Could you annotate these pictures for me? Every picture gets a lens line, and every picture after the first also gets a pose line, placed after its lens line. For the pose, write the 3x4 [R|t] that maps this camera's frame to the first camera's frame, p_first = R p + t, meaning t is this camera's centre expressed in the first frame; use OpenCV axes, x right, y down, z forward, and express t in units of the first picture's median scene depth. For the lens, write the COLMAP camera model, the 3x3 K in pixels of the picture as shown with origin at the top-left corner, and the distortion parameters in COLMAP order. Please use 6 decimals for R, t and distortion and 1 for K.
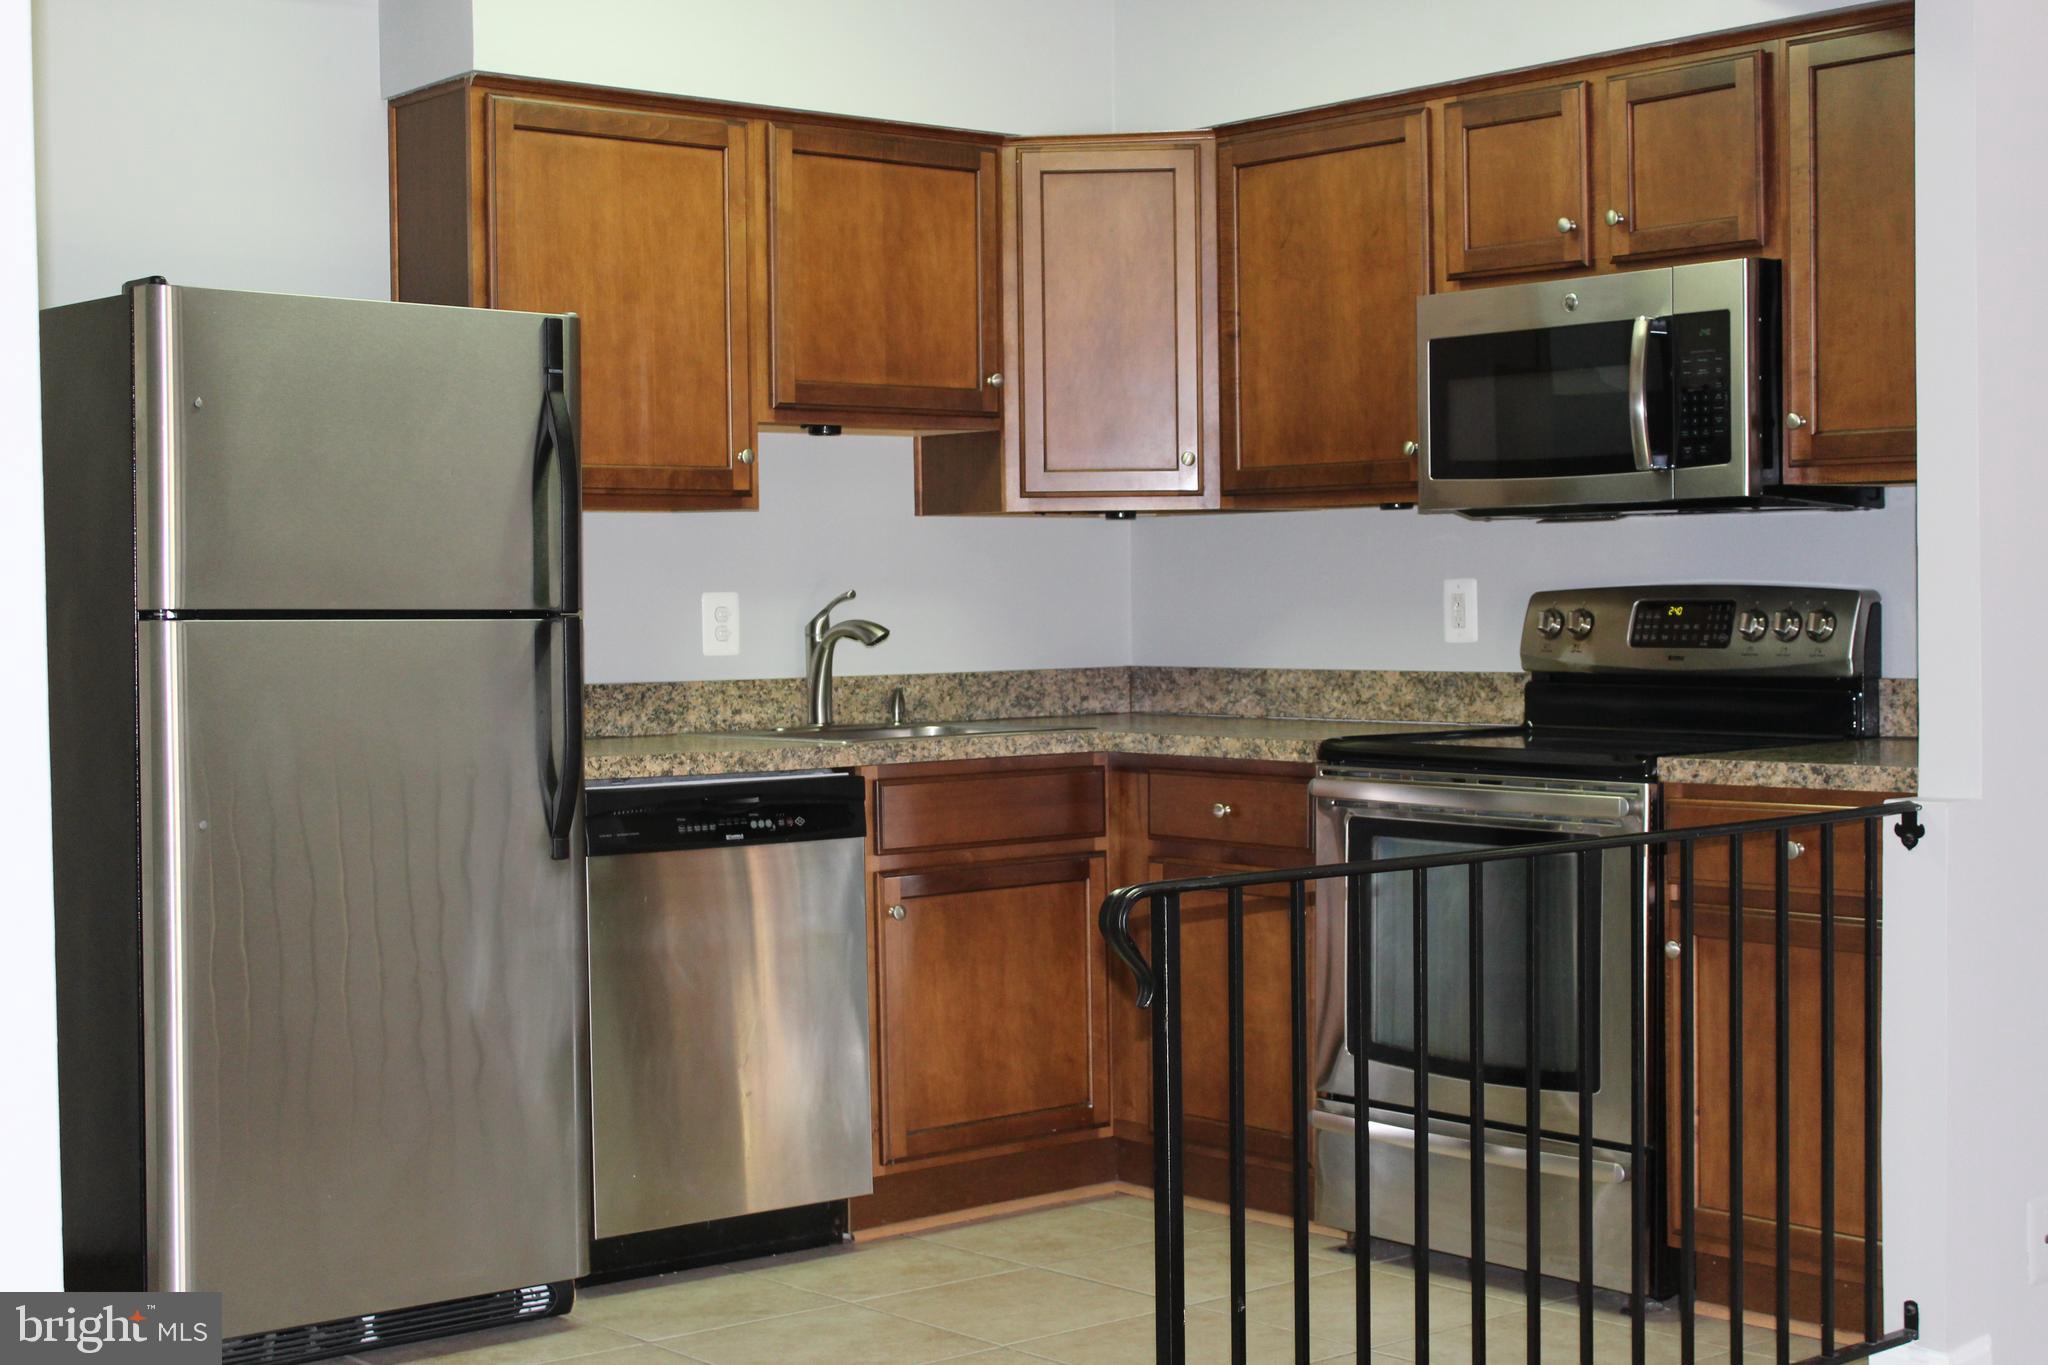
lens RADIAL K [[3020.6, 0, 1024.0], [0, 3020.6, 682.5], [0, 0, 1]] dist [-0.035014, -0.058826]
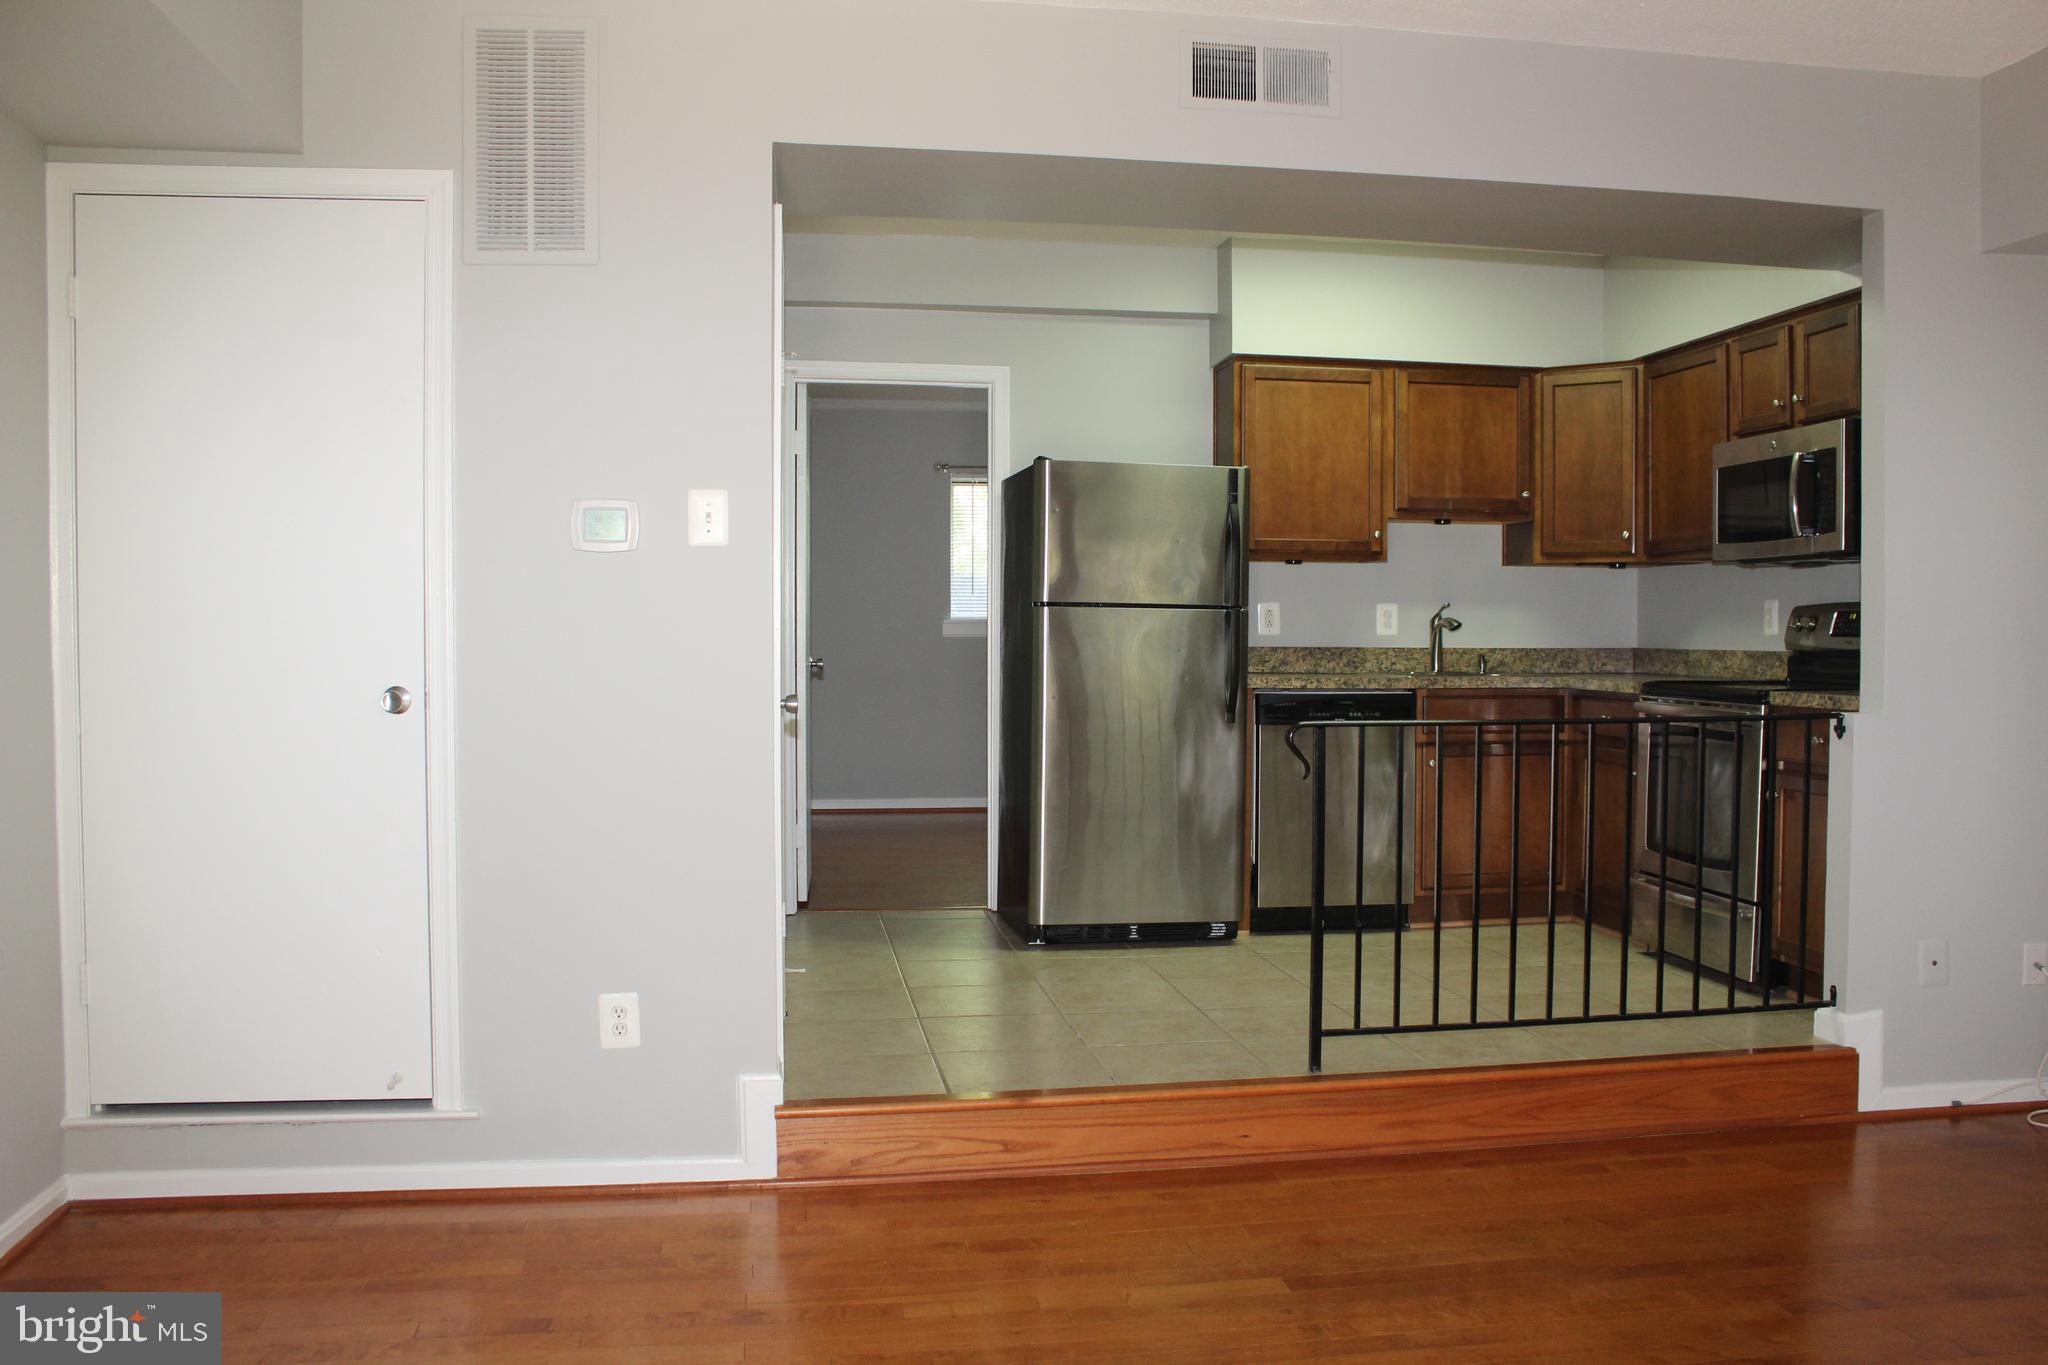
lens RADIAL K [[1728.5, 0, 1024.0], [0, 1728.5, 682.5], [0, 0, 1]] dist [-0.159401, 0.136076]
pose [[0.856519, 0.029853, -0.515251, 0.300203], [-0.028599, 0.999537, 0.010370, 0.018710], [0.515322, 0.005854, 0.856977, -0.101443]]
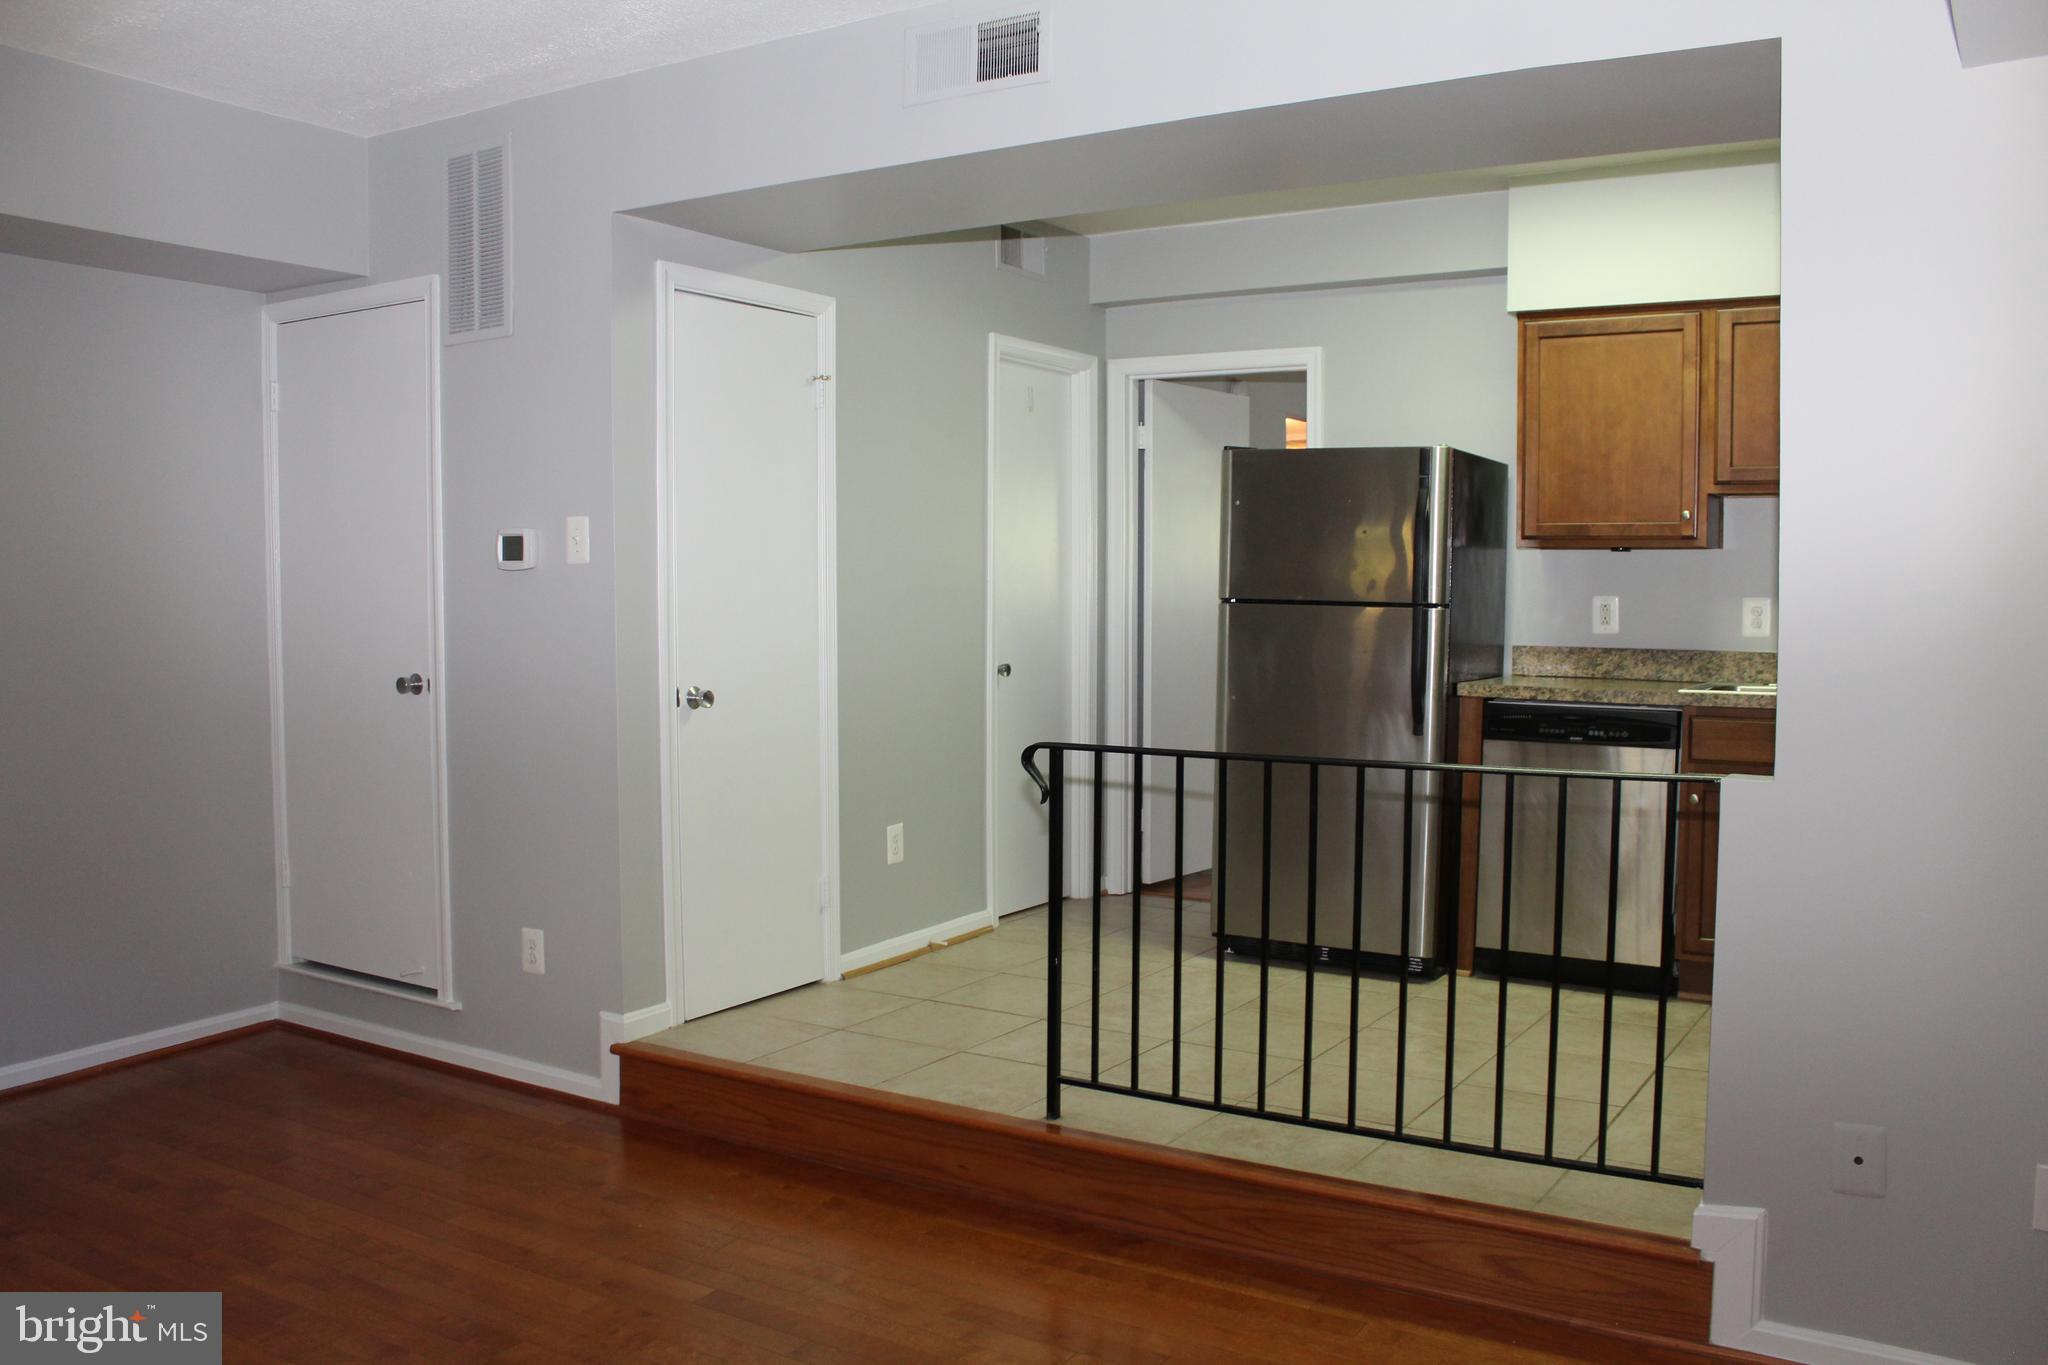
lens RADIAL K [[1664.4, 0, 1022.5], [0, 1664.4, 703.9], [0, 0, 1]] dist [-0.193474, 0.239174]
pose [[0.315687, 0.080160, -0.945471, 0.643089], [-0.036575, 0.996713, 0.072292, -0.022901], [0.948158, 0.011759, 0.317581, 0.377849]]
